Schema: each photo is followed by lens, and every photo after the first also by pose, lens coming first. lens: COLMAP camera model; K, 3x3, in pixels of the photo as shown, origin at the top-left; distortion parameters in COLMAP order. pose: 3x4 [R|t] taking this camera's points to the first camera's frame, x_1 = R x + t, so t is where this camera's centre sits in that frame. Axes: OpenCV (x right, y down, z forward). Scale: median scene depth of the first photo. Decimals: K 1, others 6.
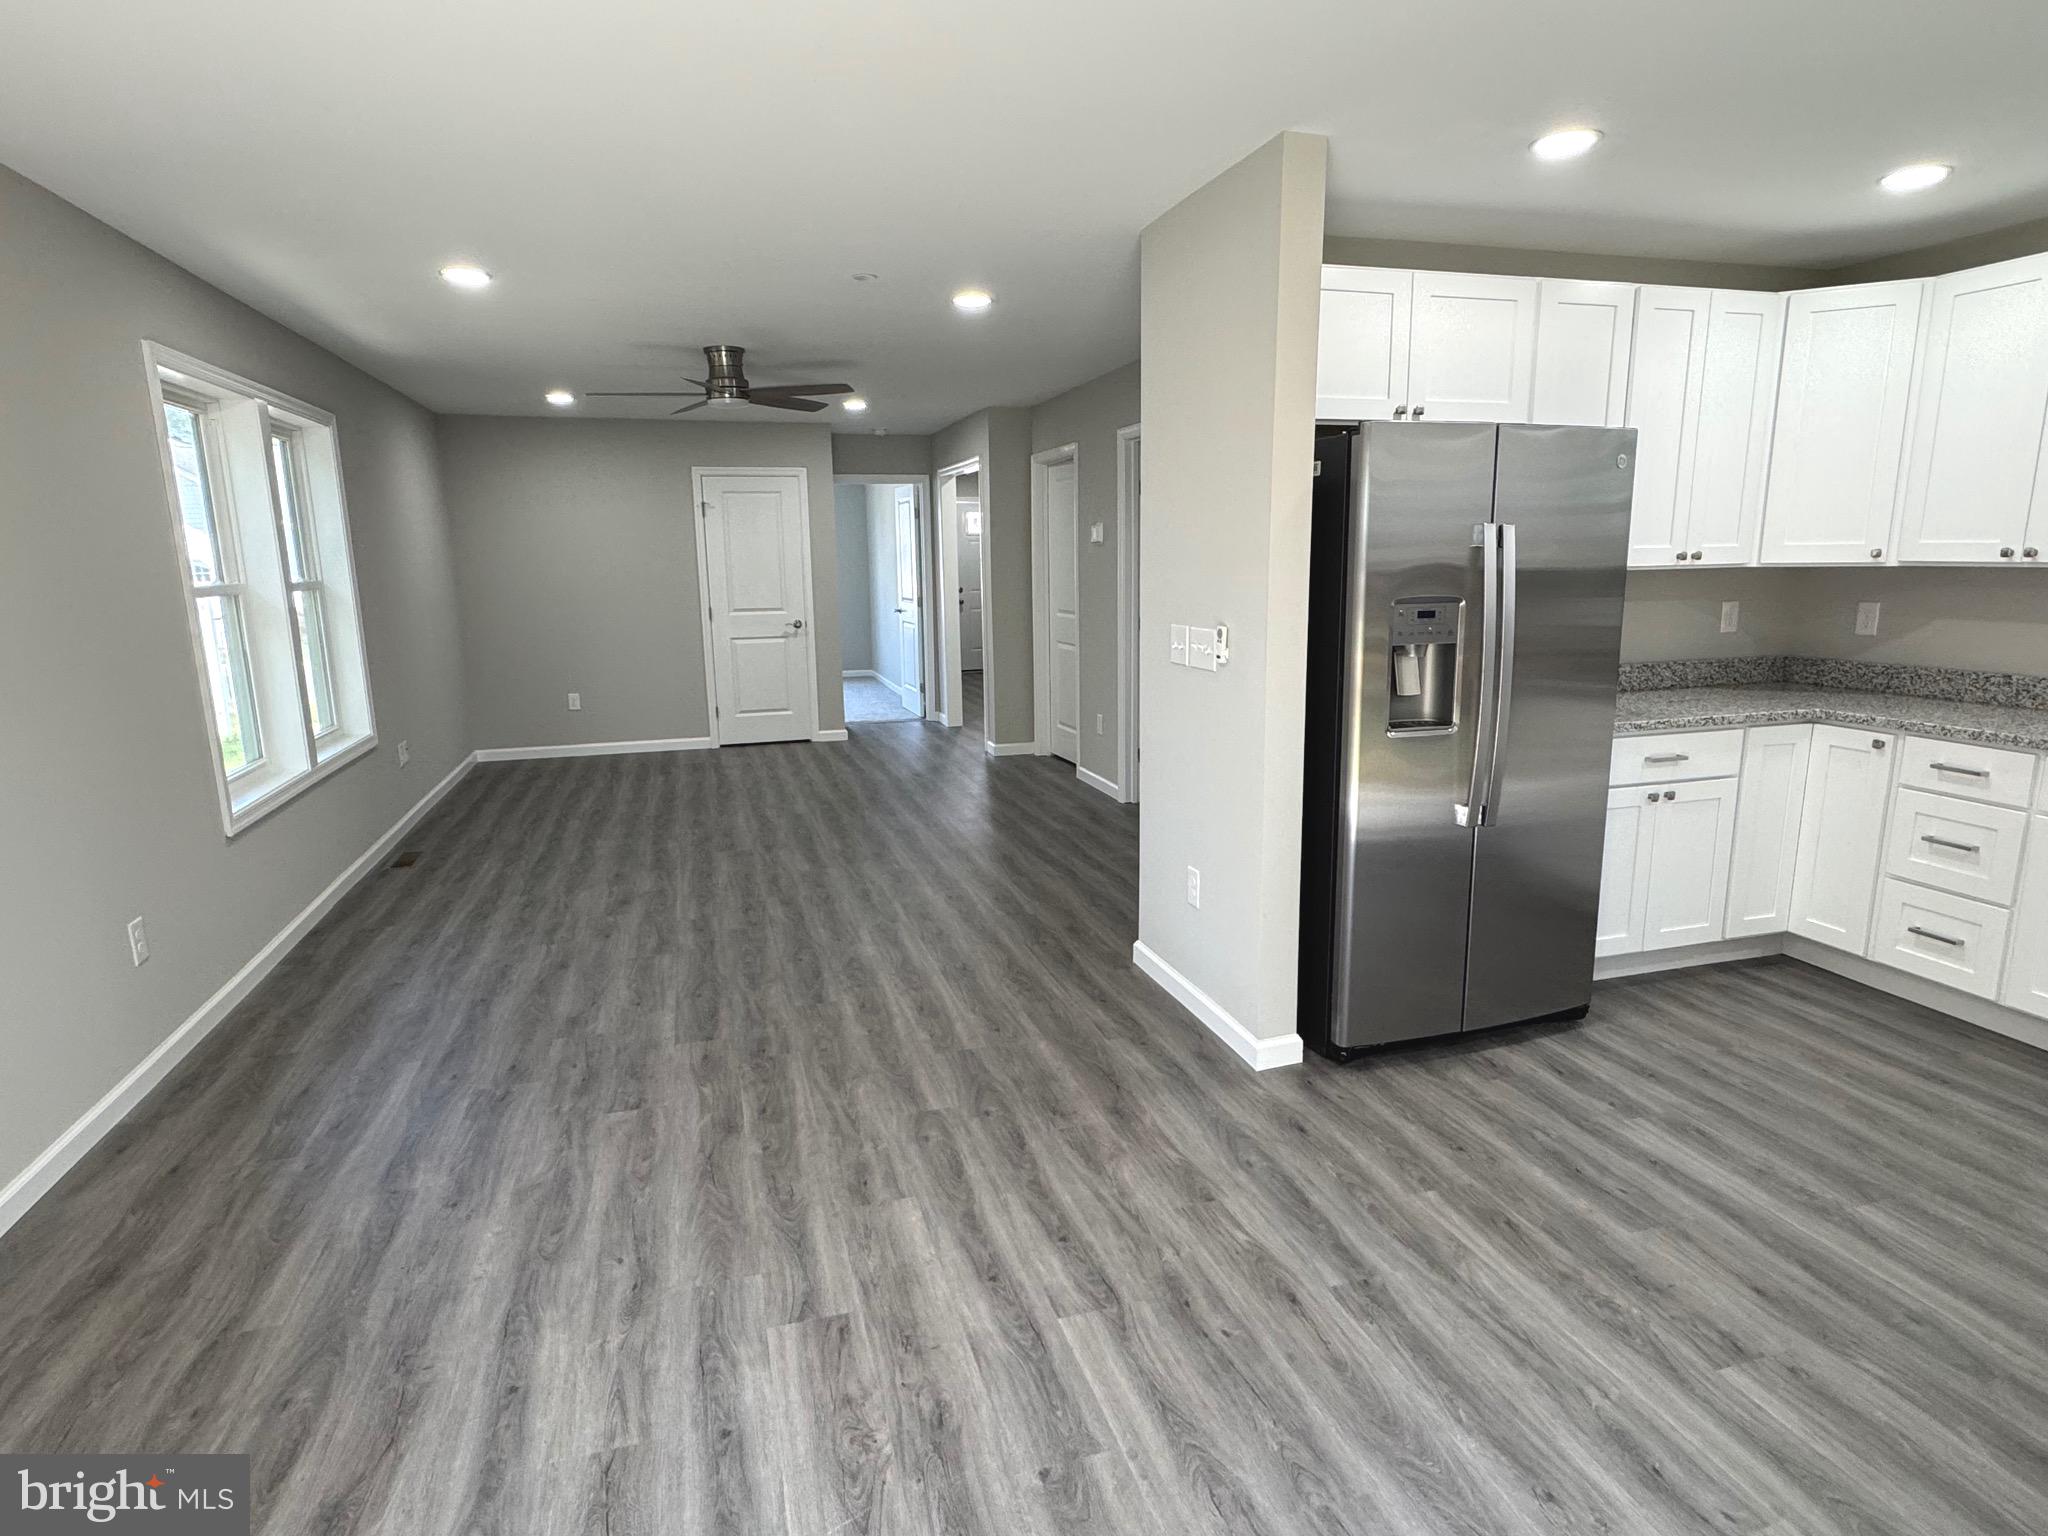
lens RADIAL K [[1114.5, 0, 1028.9], [0, 1114.5, 773.4], [0, 0, 1]] dist [0.001832, 0.001045]
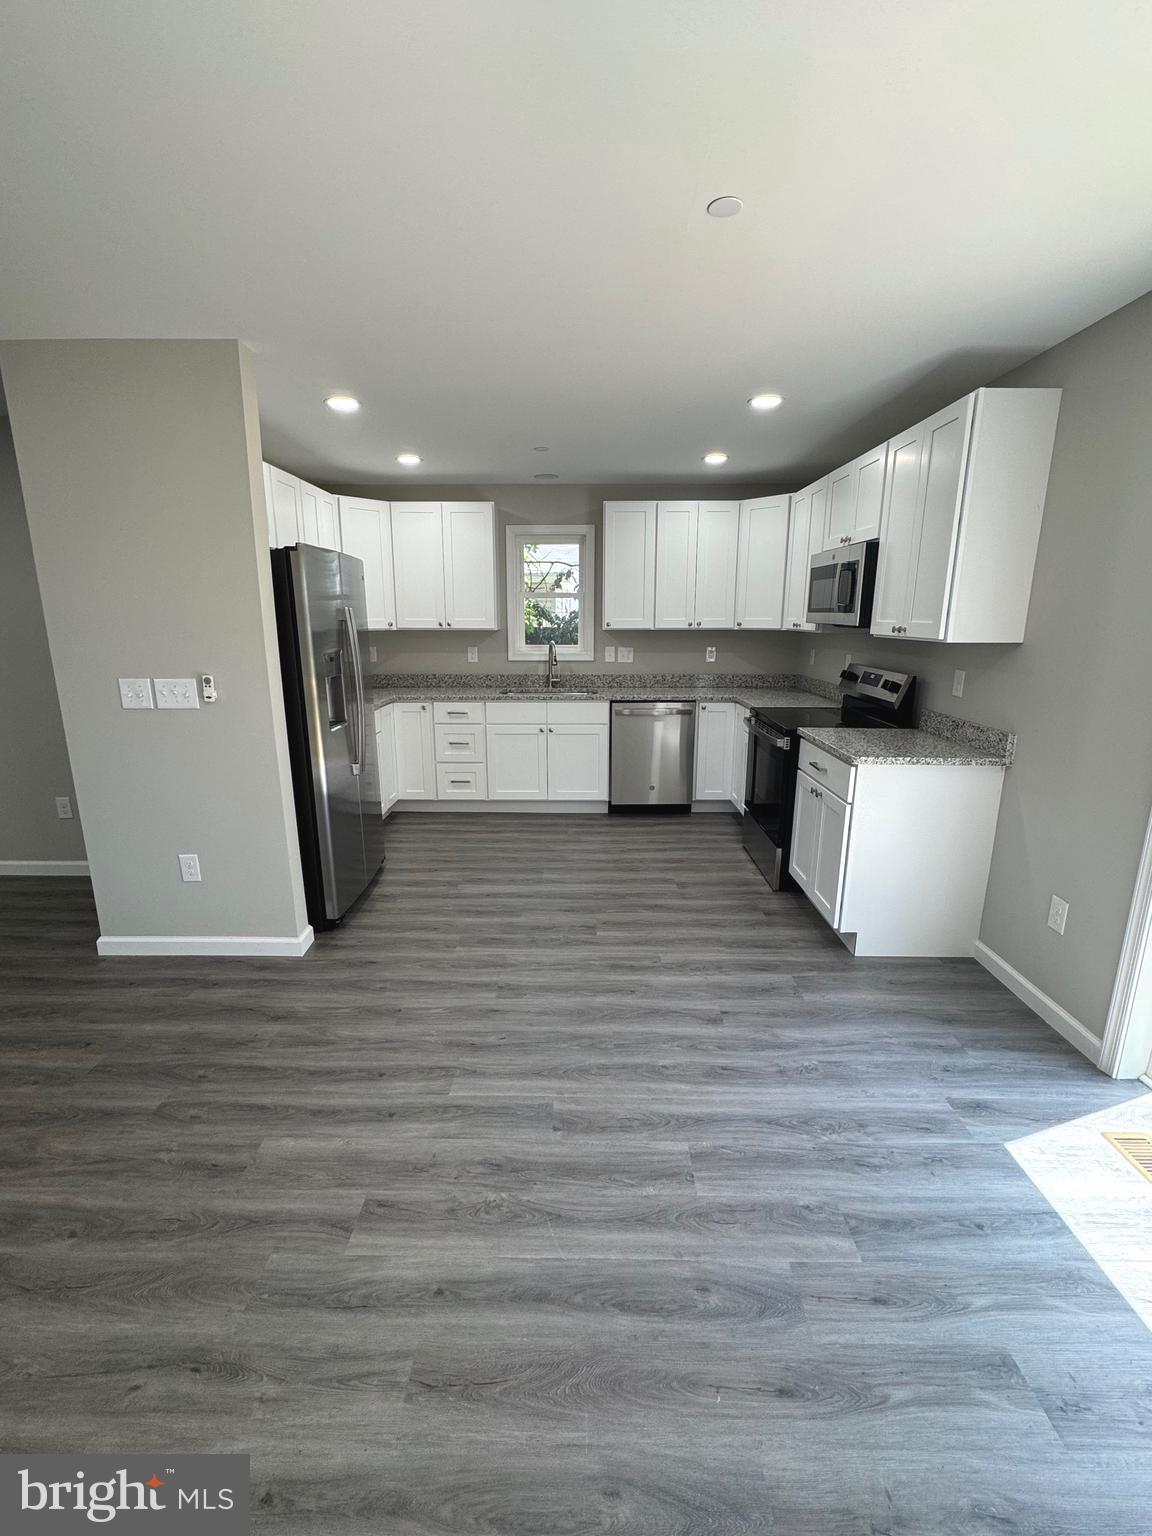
lens RADIAL K [[662.1, 0, 573.0], [0, 662.1, 769.5], [0, 0, 1]] dist [-0.000614, 0.000523]
pose [[0.302712, -0.202400, 0.931343, -0.472580], [0.181186, 0.971591, 0.152257, -0.057880], [-0.935701, 0.122656, 0.330784, 0.293477]]
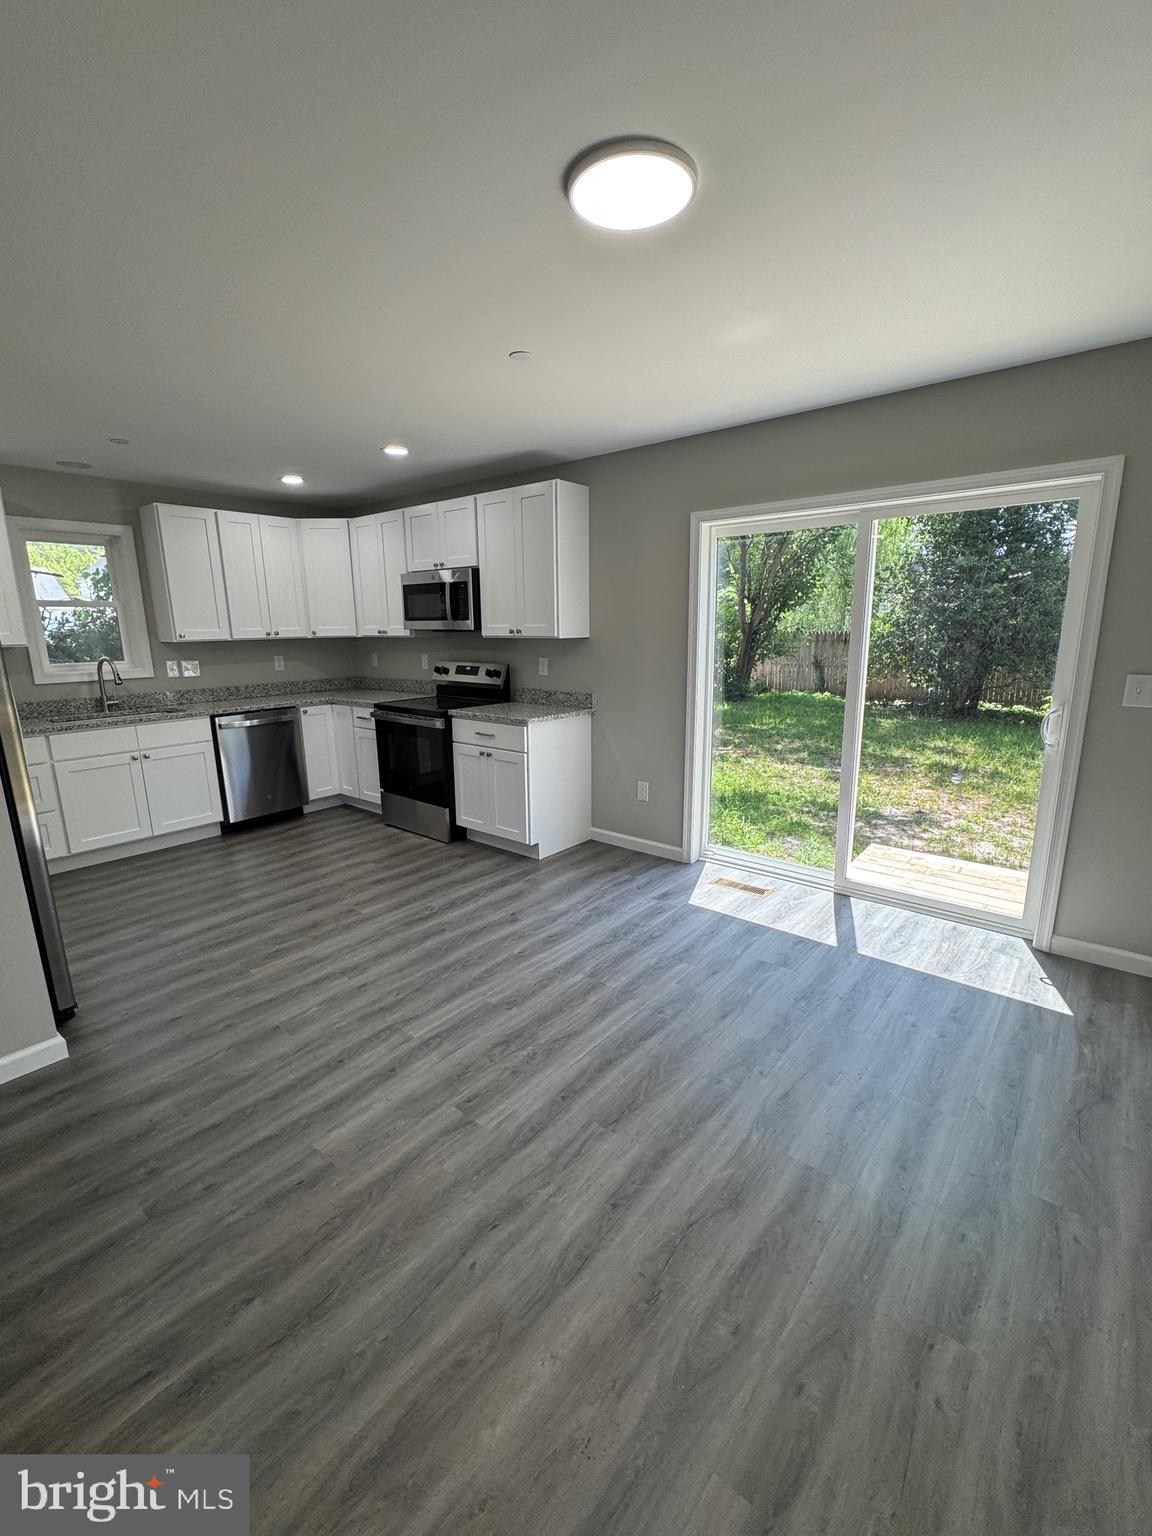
lens RADIAL K [[662.1, 0, 573.0], [0, 662.1, 769.5], [0, 0, 1]] dist [-0.000614, 0.000523]
pose [[-0.550666, -0.159099, 0.819423, -0.625727], [0.182952, 0.934795, 0.304446, -0.144797], [-0.814430, 0.317563, -0.485652, 0.768872]]
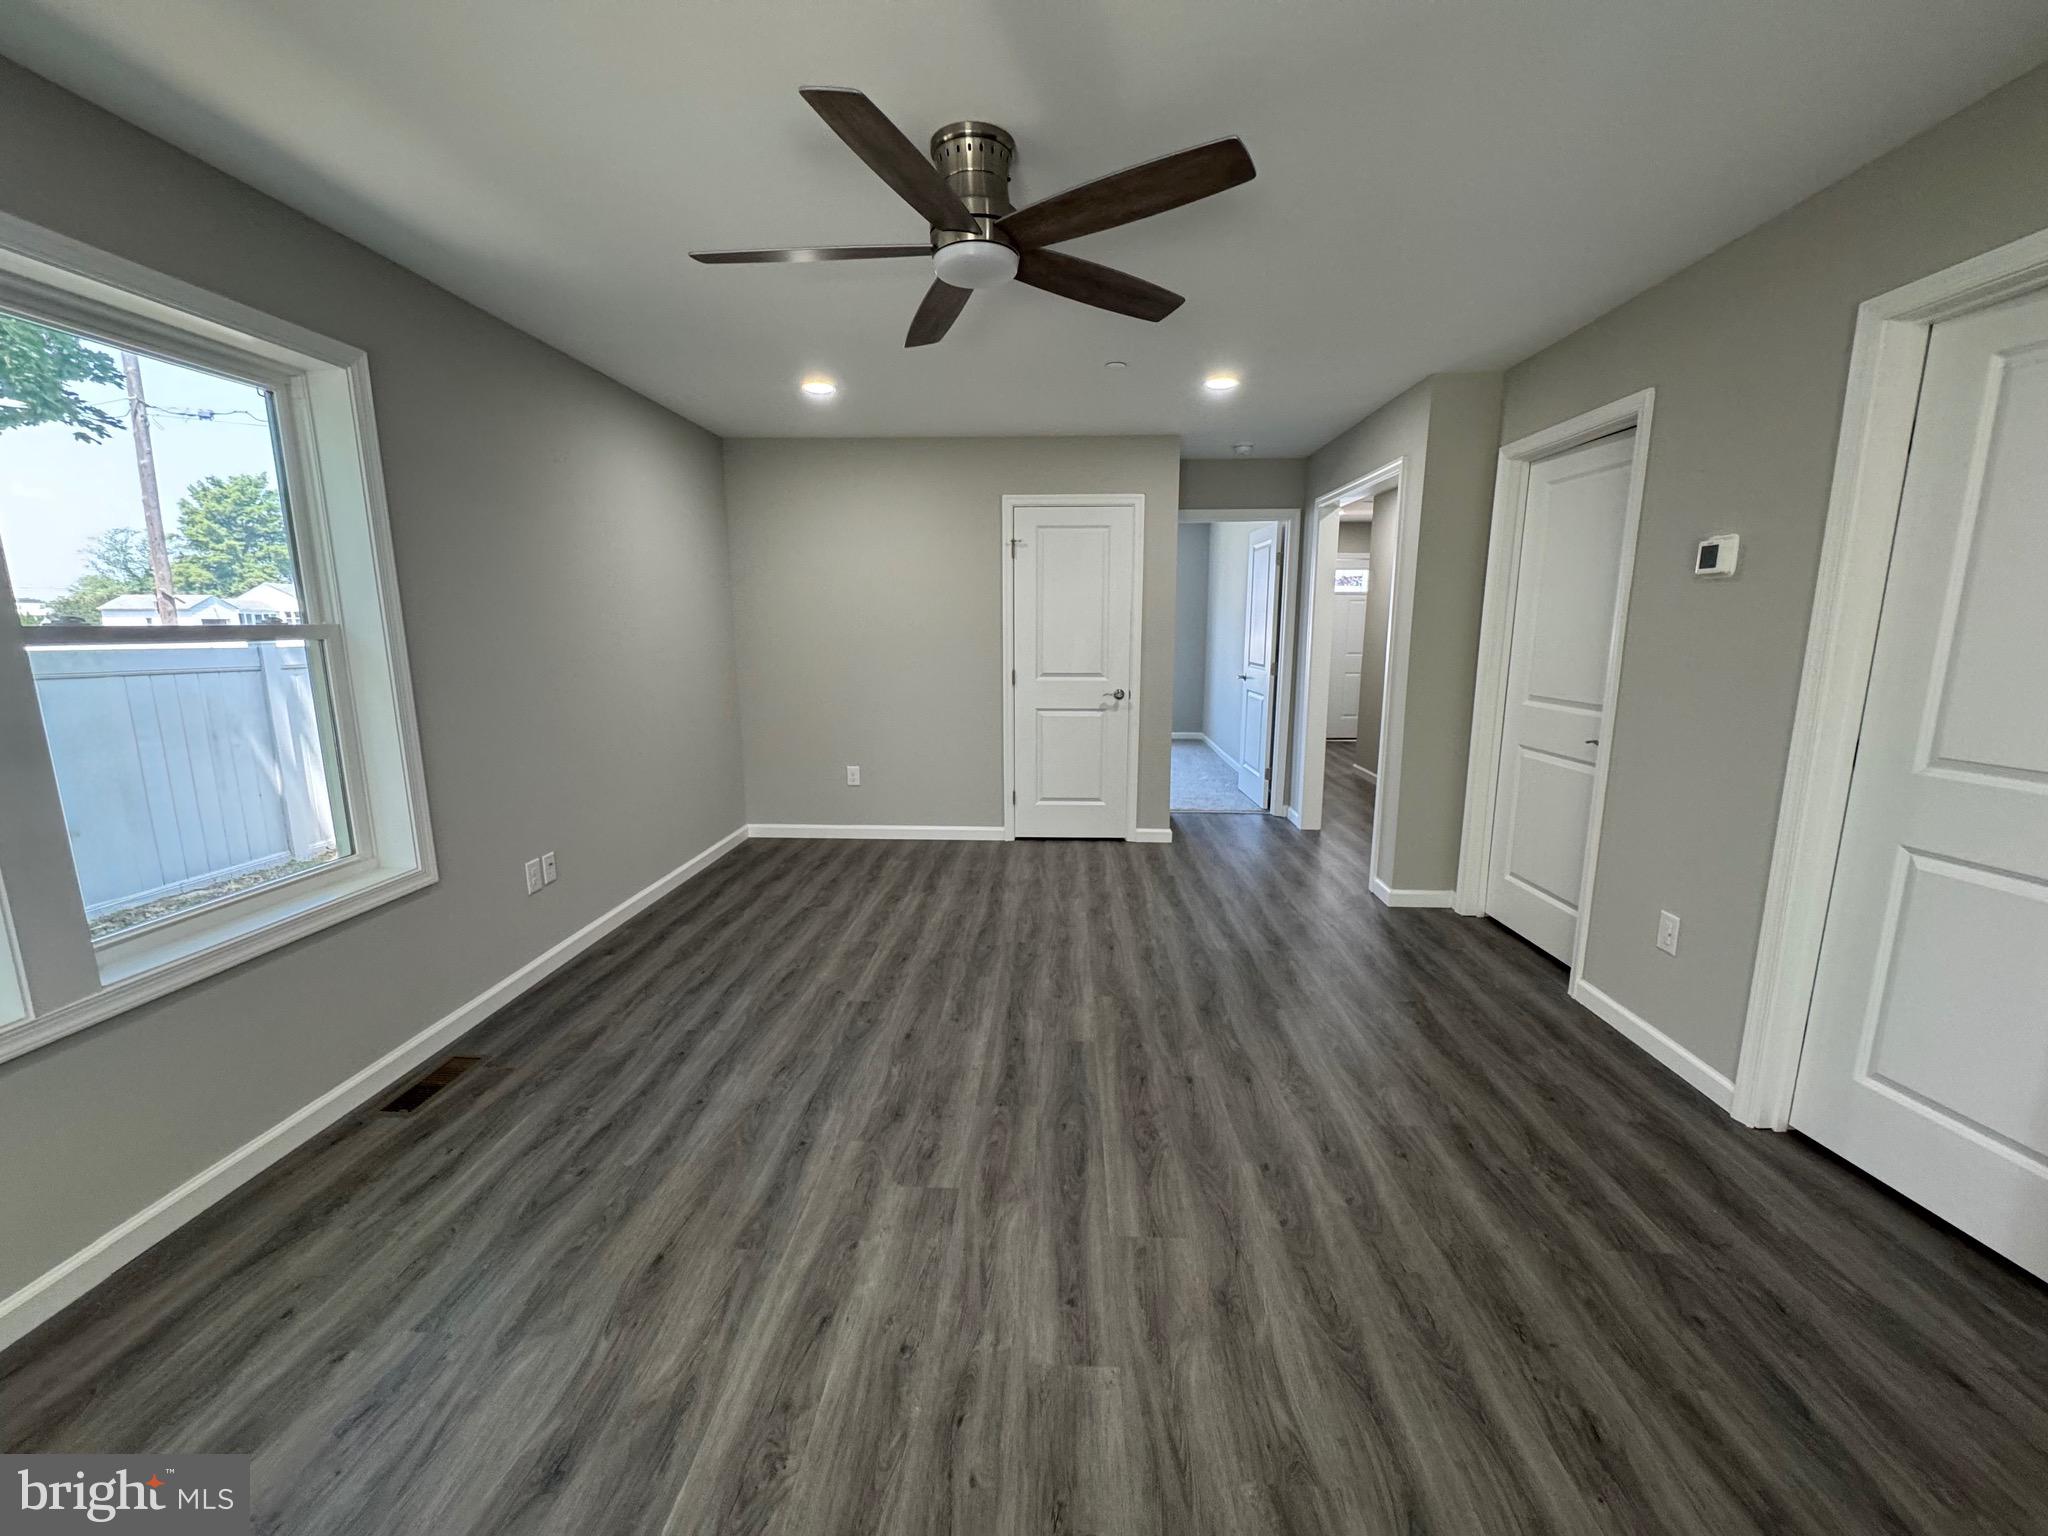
lens RADIAL K [[819.3, 0, 1026.1], [0, 819.3, 767.6], [0, 0, 1]] dist [0.000576, 0.000067]
pose [[0.942194, 0.072424, -0.327147, -0.199781], [-0.077815, 0.996962, -0.003400, -0.197049], [0.325907, 0.028660, 0.944967, 1.135993]]
